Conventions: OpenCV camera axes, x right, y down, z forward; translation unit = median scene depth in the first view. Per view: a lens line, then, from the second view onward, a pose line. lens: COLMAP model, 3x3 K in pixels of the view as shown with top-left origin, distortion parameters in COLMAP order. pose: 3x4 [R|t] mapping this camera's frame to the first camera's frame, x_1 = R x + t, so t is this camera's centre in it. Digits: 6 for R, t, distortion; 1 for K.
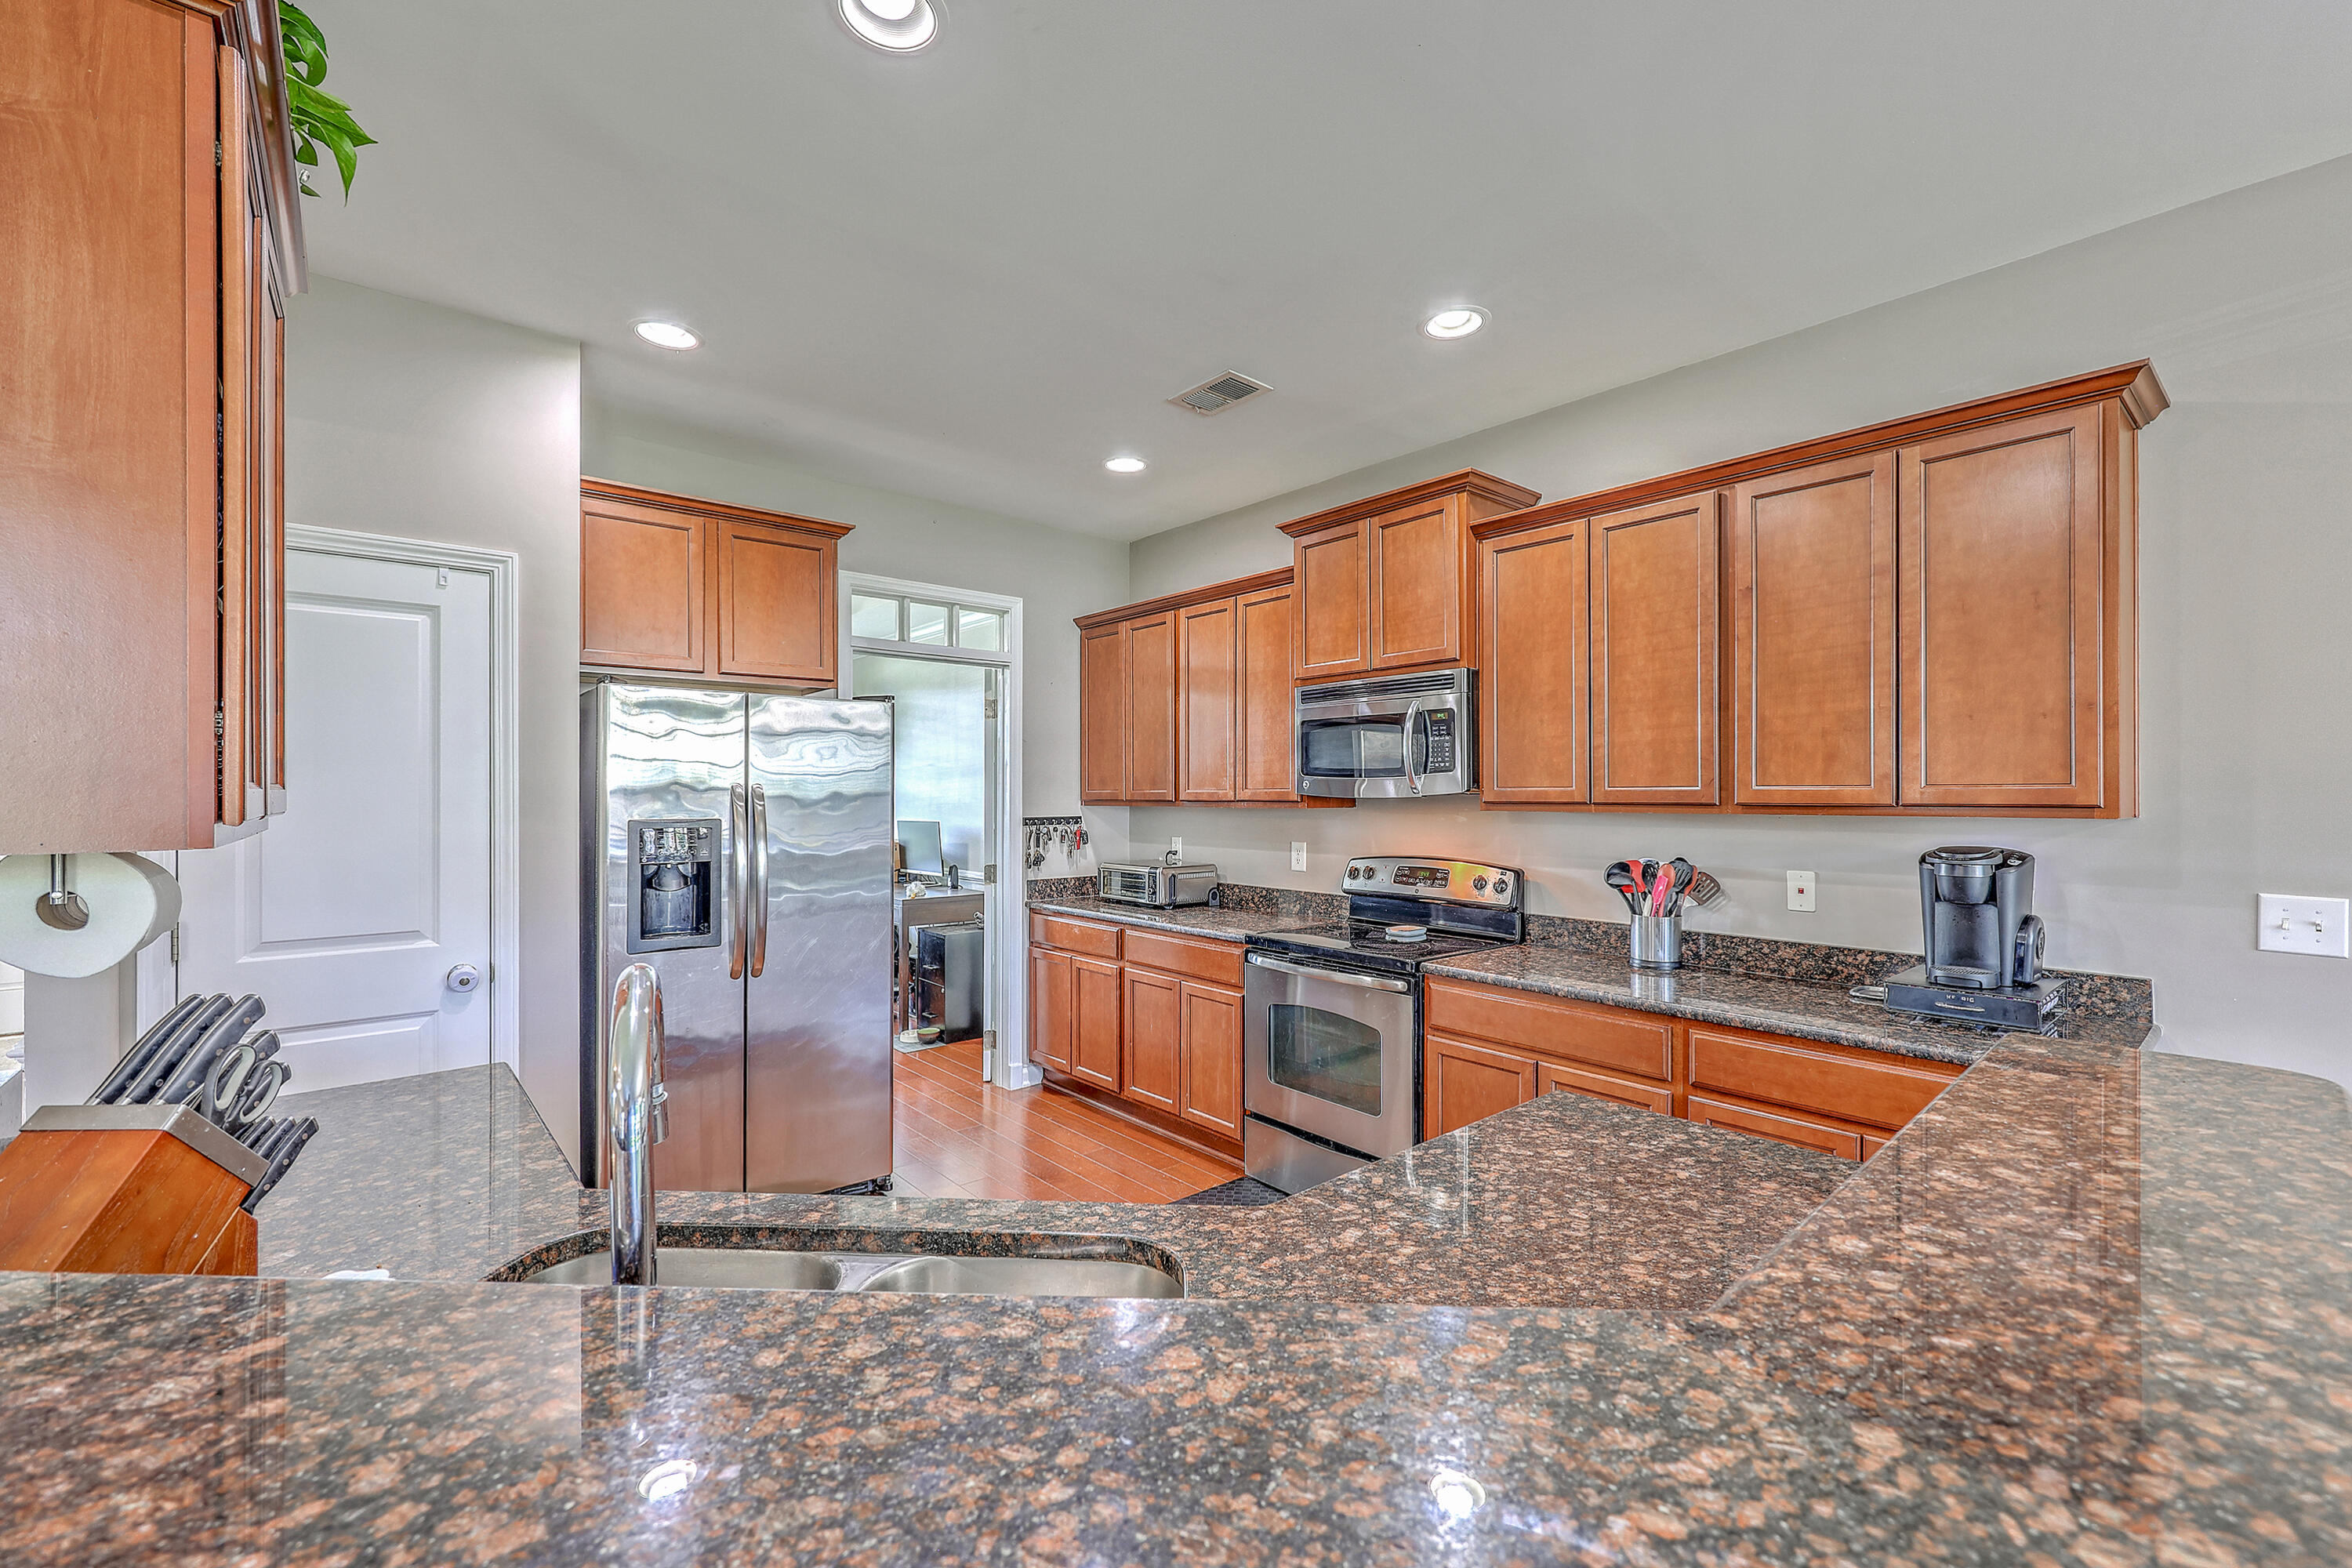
lens RADIAL K [[952.4, 0, 1188.4], [0, 952.4, 791.2], [0, 0, 1]] dist [0.010812, -0.012479]
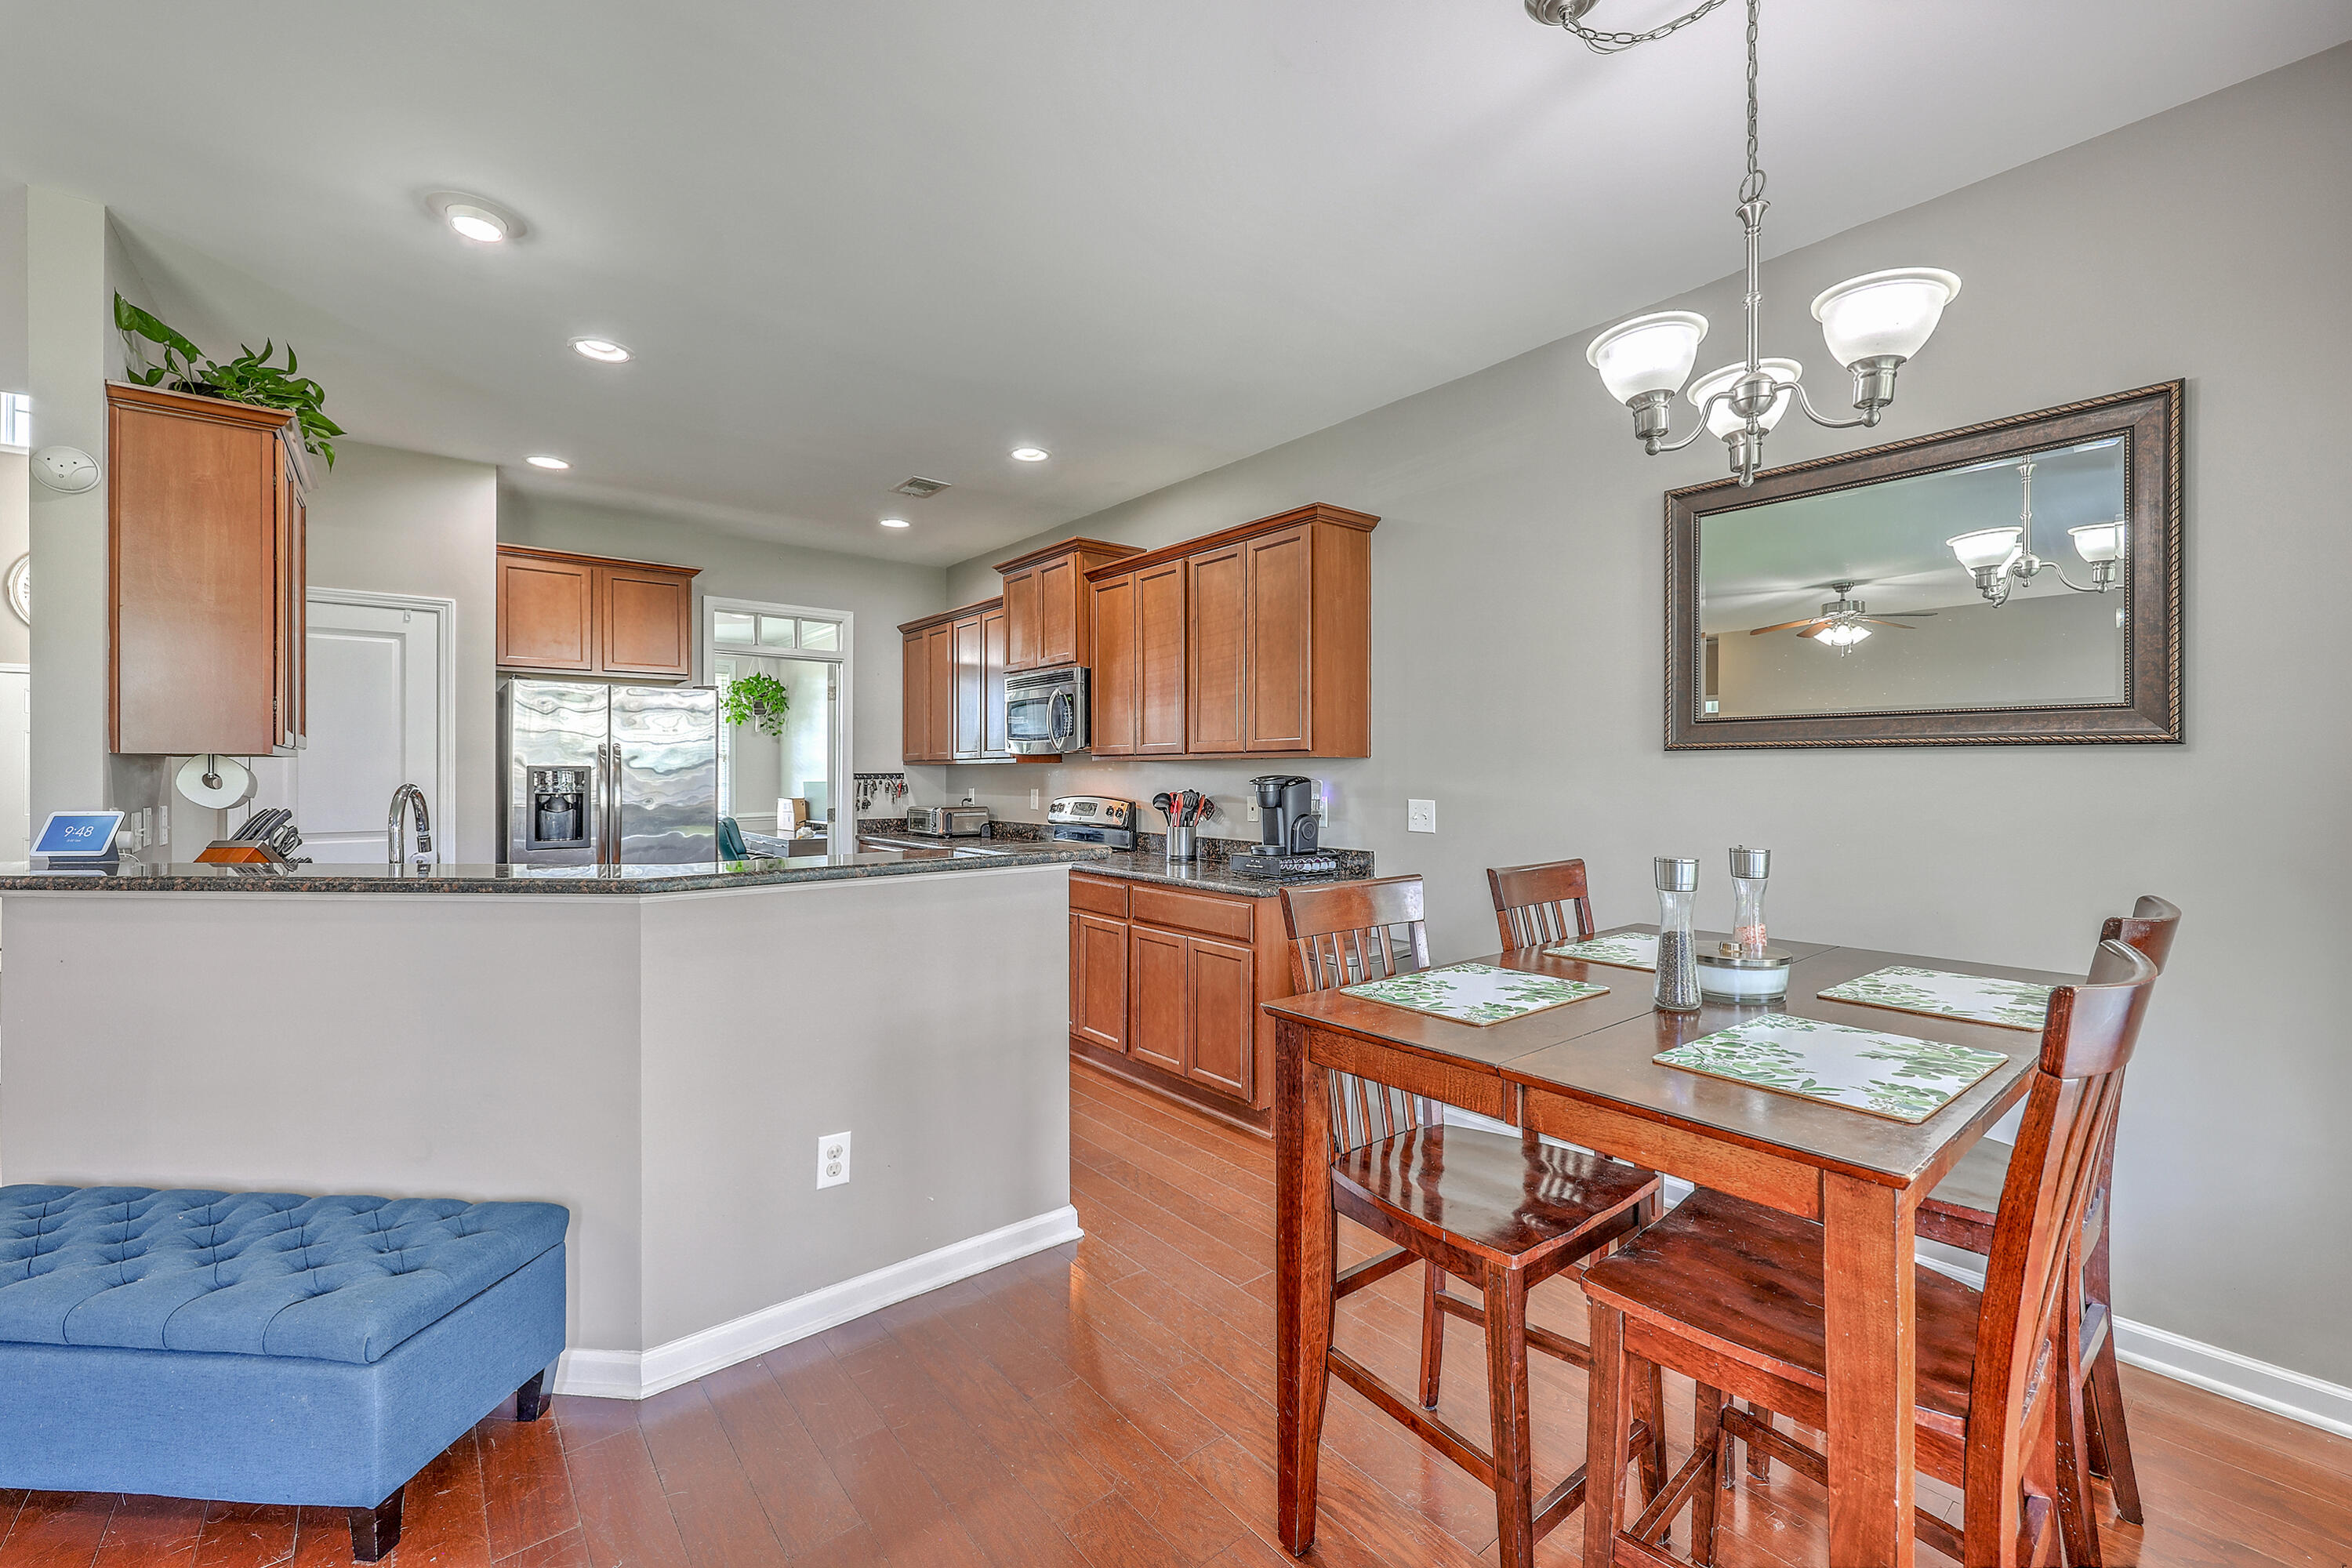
lens RADIAL K [[920.0, 0, 1176.0], [0, 920.0, 784.0], [0, 0, 1]] dist [0.002093, 0.000061]
pose [[0.999844, -0.002255, -0.017523, 0.442519], [0.002566, 0.999839, 0.017736, 0.029303], [0.017480, -0.017778, 0.999689, -0.438149]]
